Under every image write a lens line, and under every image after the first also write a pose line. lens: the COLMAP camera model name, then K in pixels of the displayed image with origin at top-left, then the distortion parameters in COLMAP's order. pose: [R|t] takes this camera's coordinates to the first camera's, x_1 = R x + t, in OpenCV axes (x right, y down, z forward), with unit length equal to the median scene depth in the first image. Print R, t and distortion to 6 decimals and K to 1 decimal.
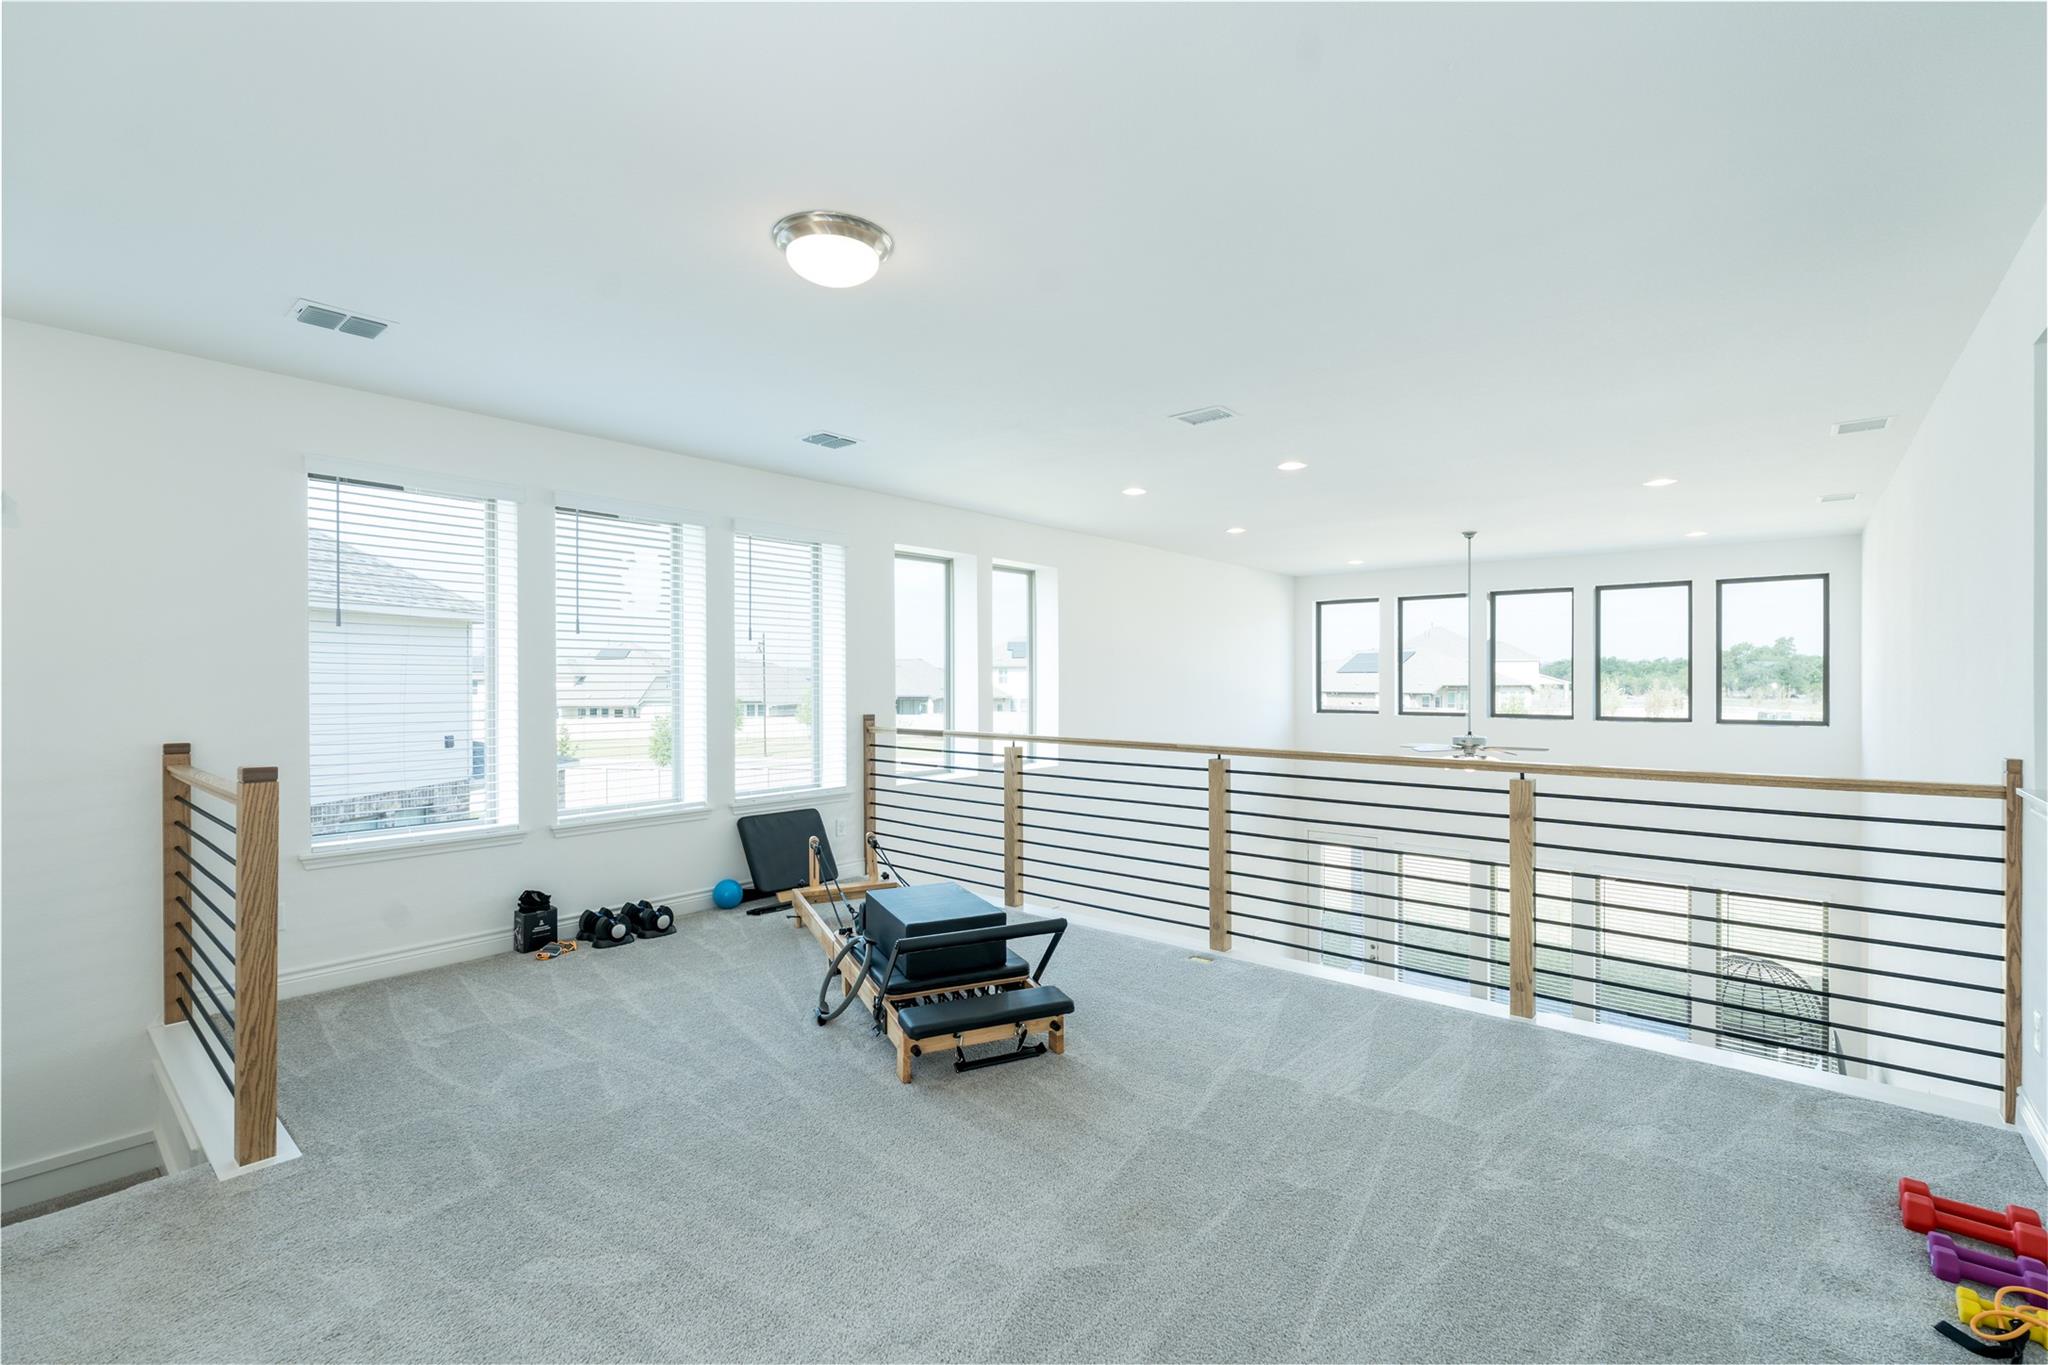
lens RADIAL K [[894.7, 0, 1024.0], [0, 894.7, 682.5], [0, 0, 1]] dist [-0.009030, 0.000482]
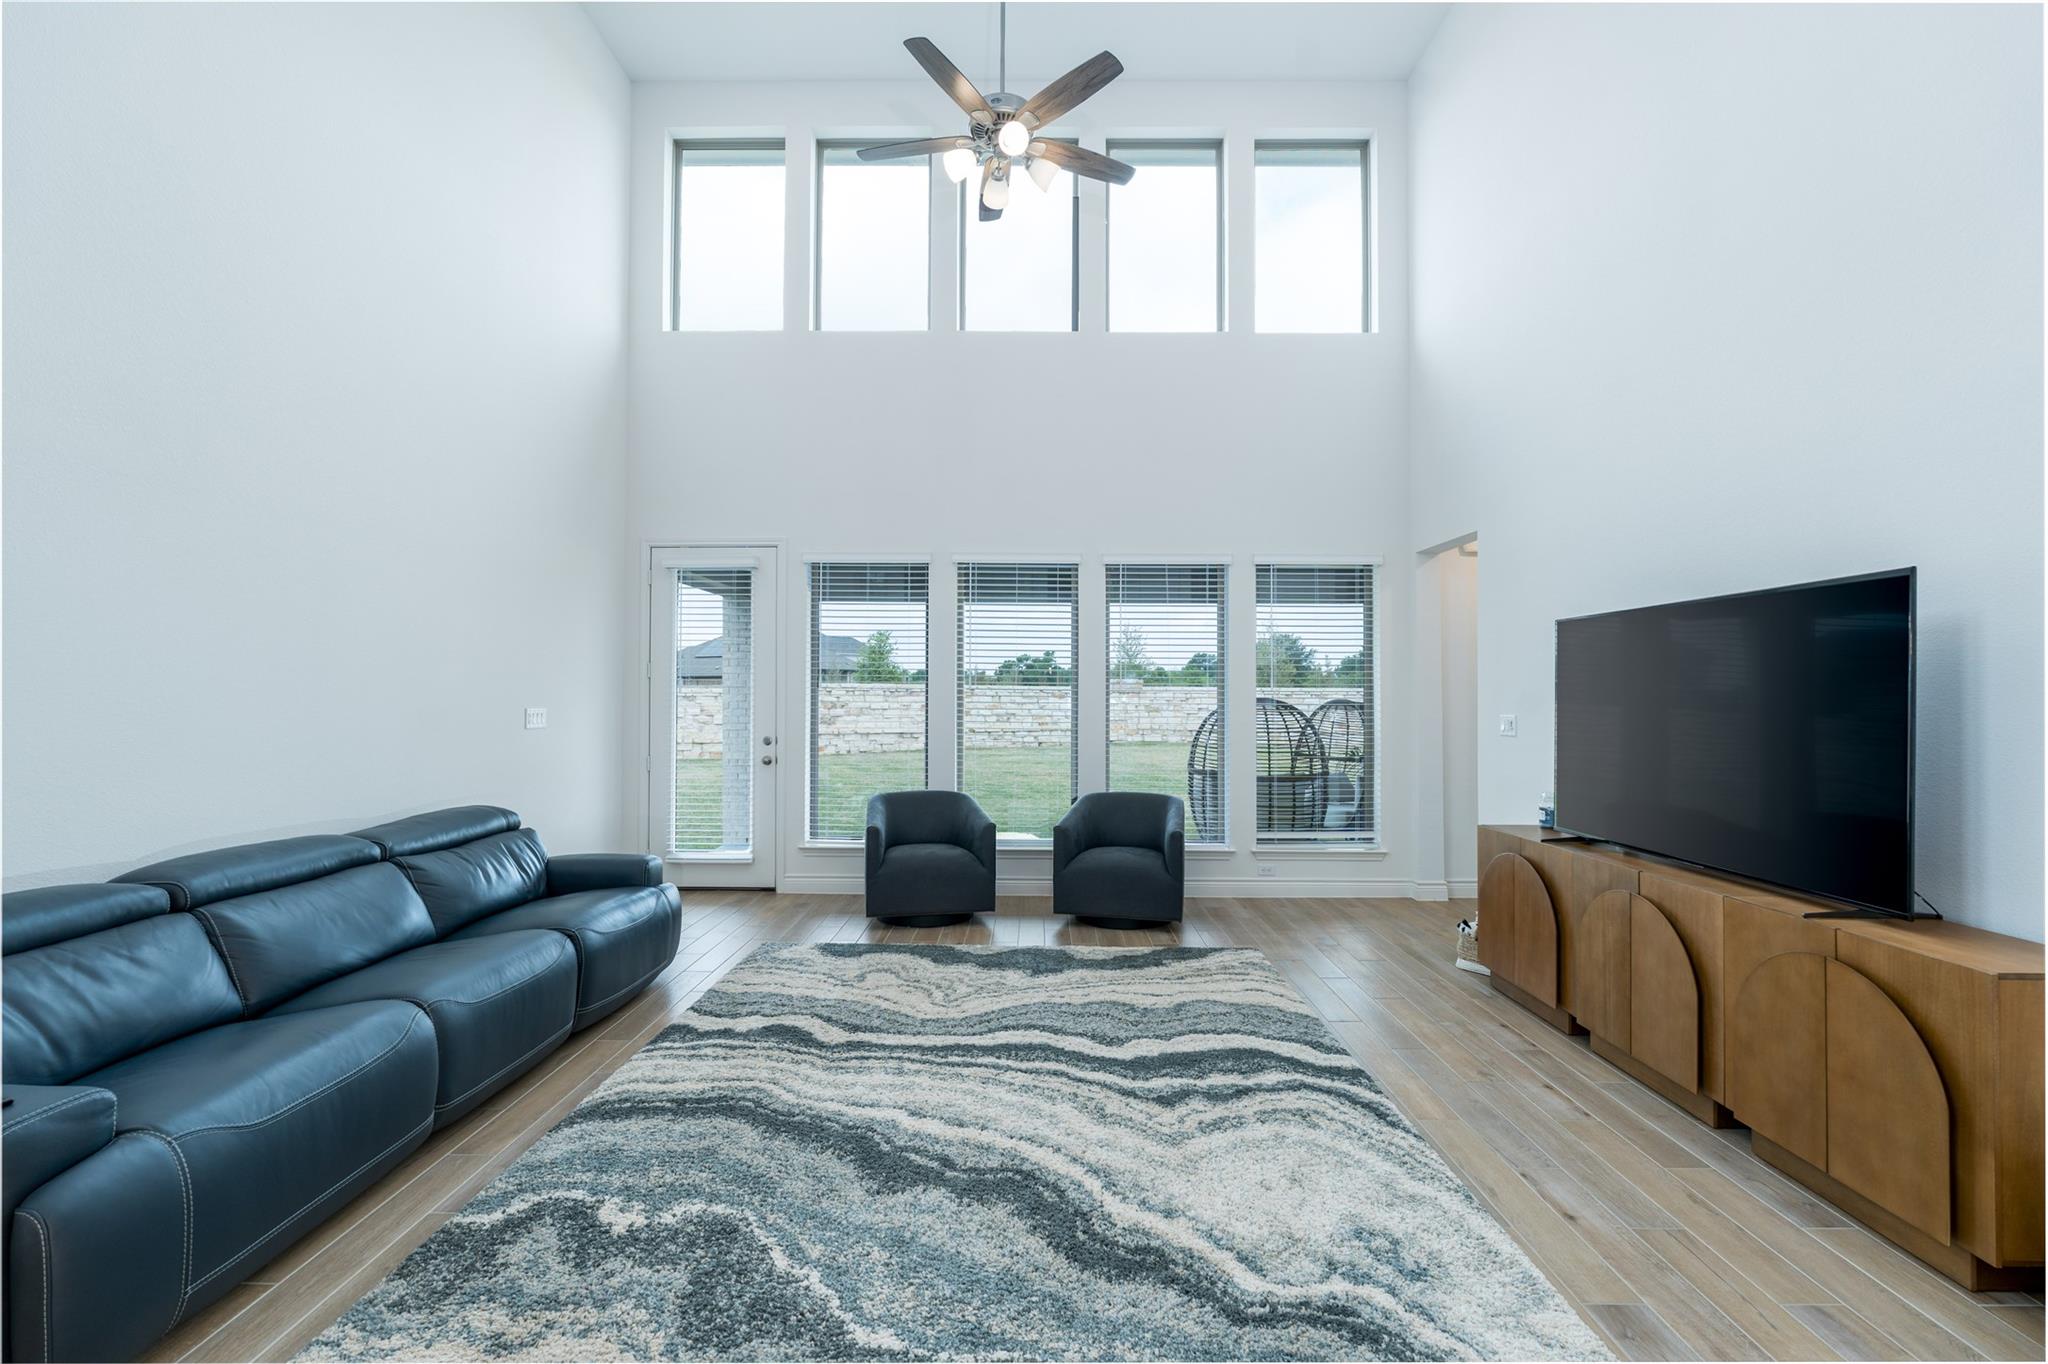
lens RADIAL K [[894.7, 0, 1024.0], [0, 894.7, 682.0], [0, 0, 1]] dist [-0.009030, 0.000482]
pose [[0.769184, 0.019328, 0.638735, 0.184901], [-0.004378, 0.999678, -0.024978, 0.317047], [-0.639012, 0.016416, 0.769022, 0.543289]]
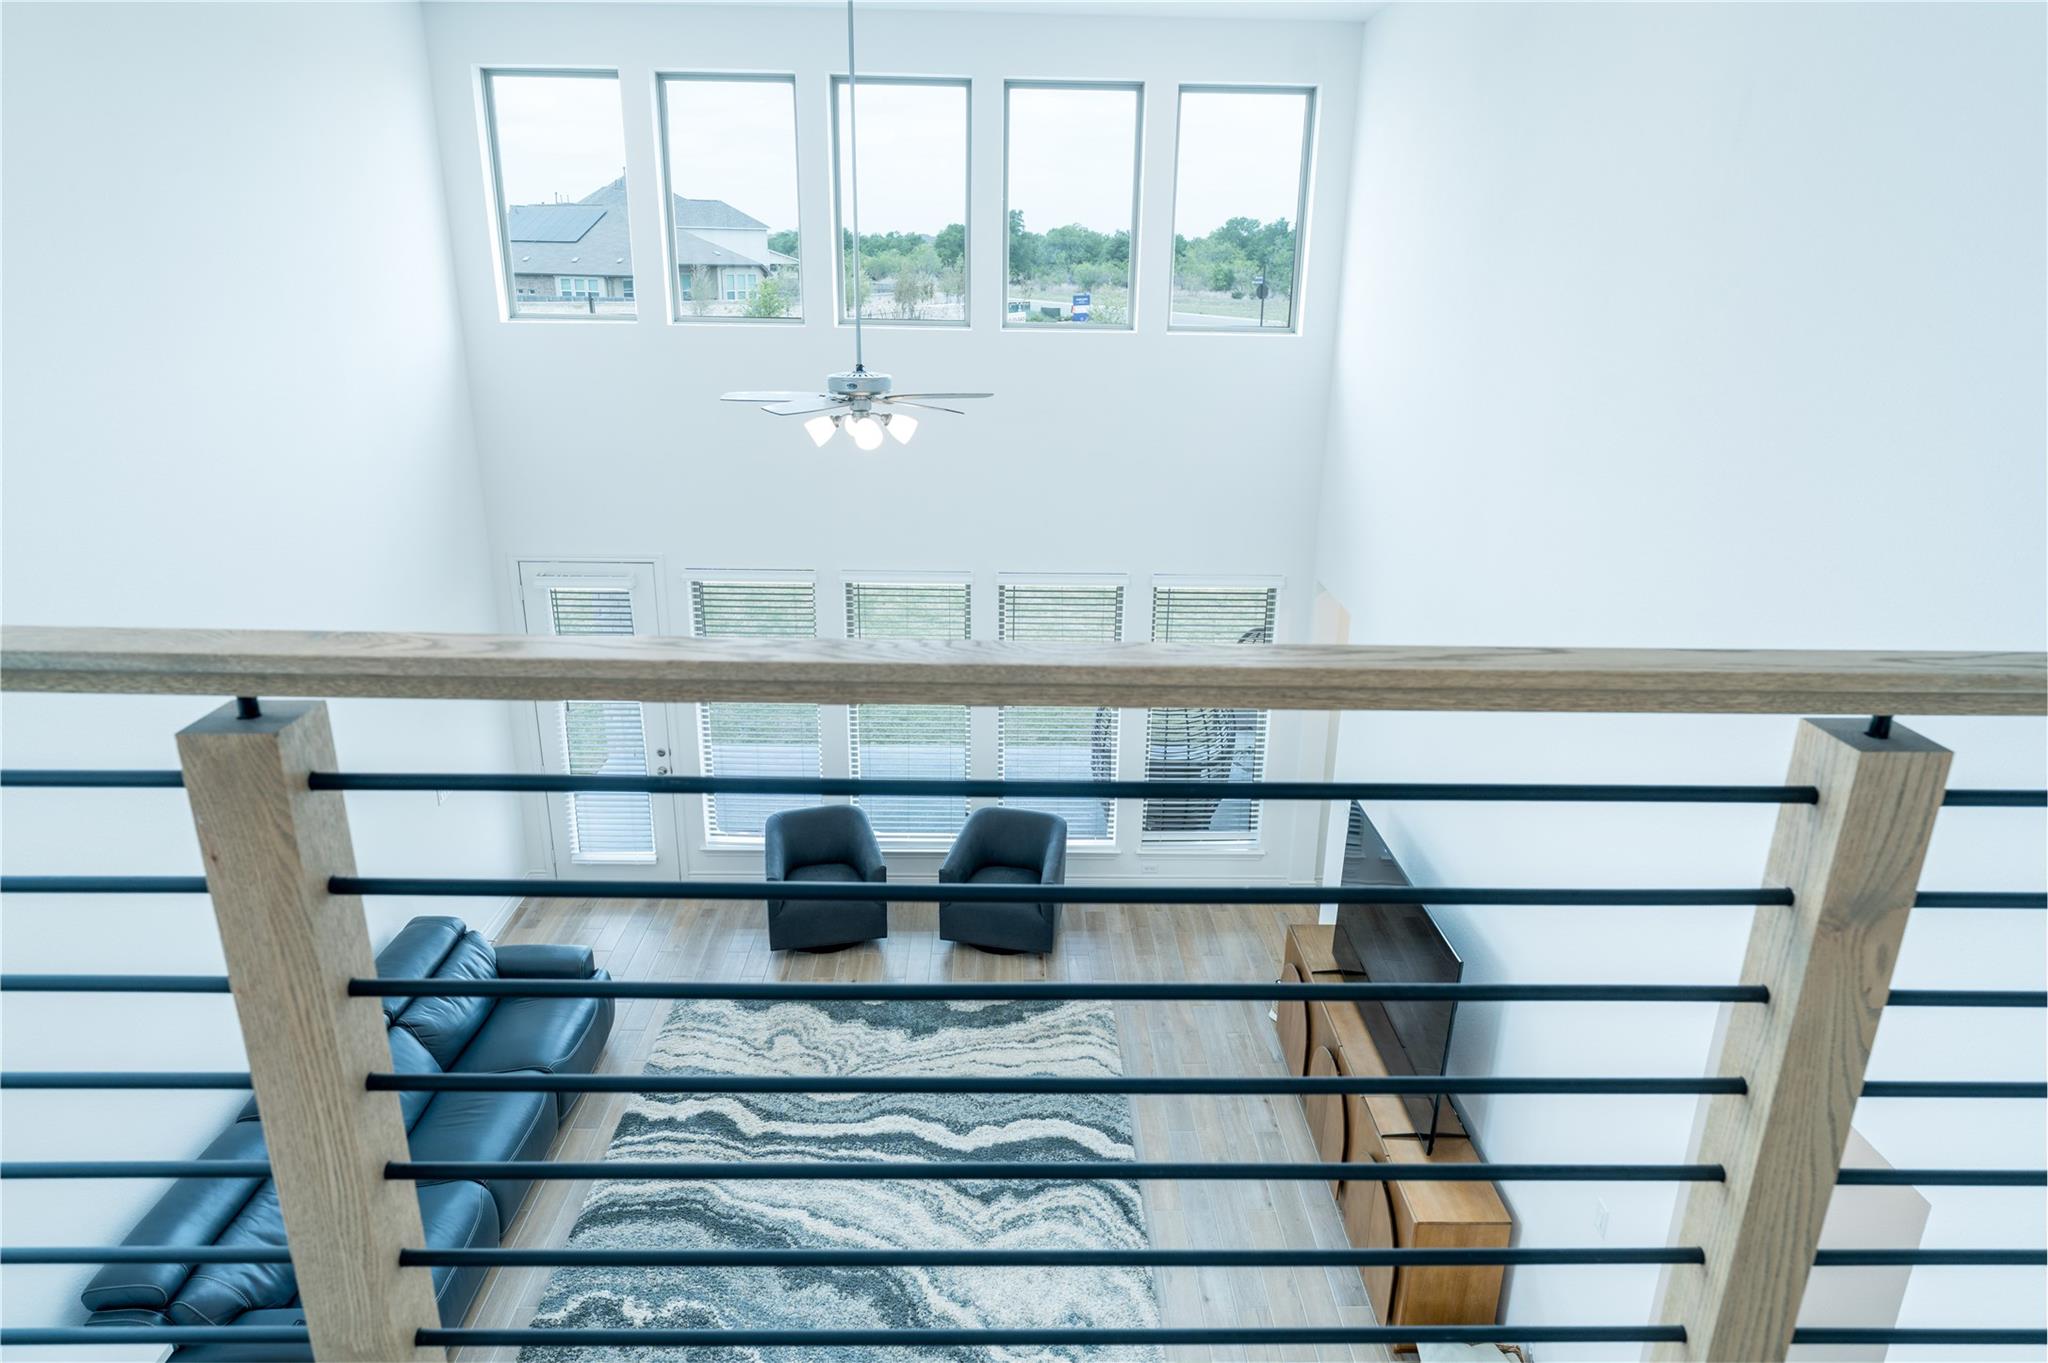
lens RADIAL K [[1257.8, 0, 1024.0], [0, 1257.8, 681.5], [0, 0, 1]] dist [-0.011389, -0.000650]
pose [[0.748763, -0.196670, 0.632989, 0.085283], [-0.016197, 0.949254, 0.314093, 0.002189], [-0.662640, -0.245434, 0.707581, 0.351439]]
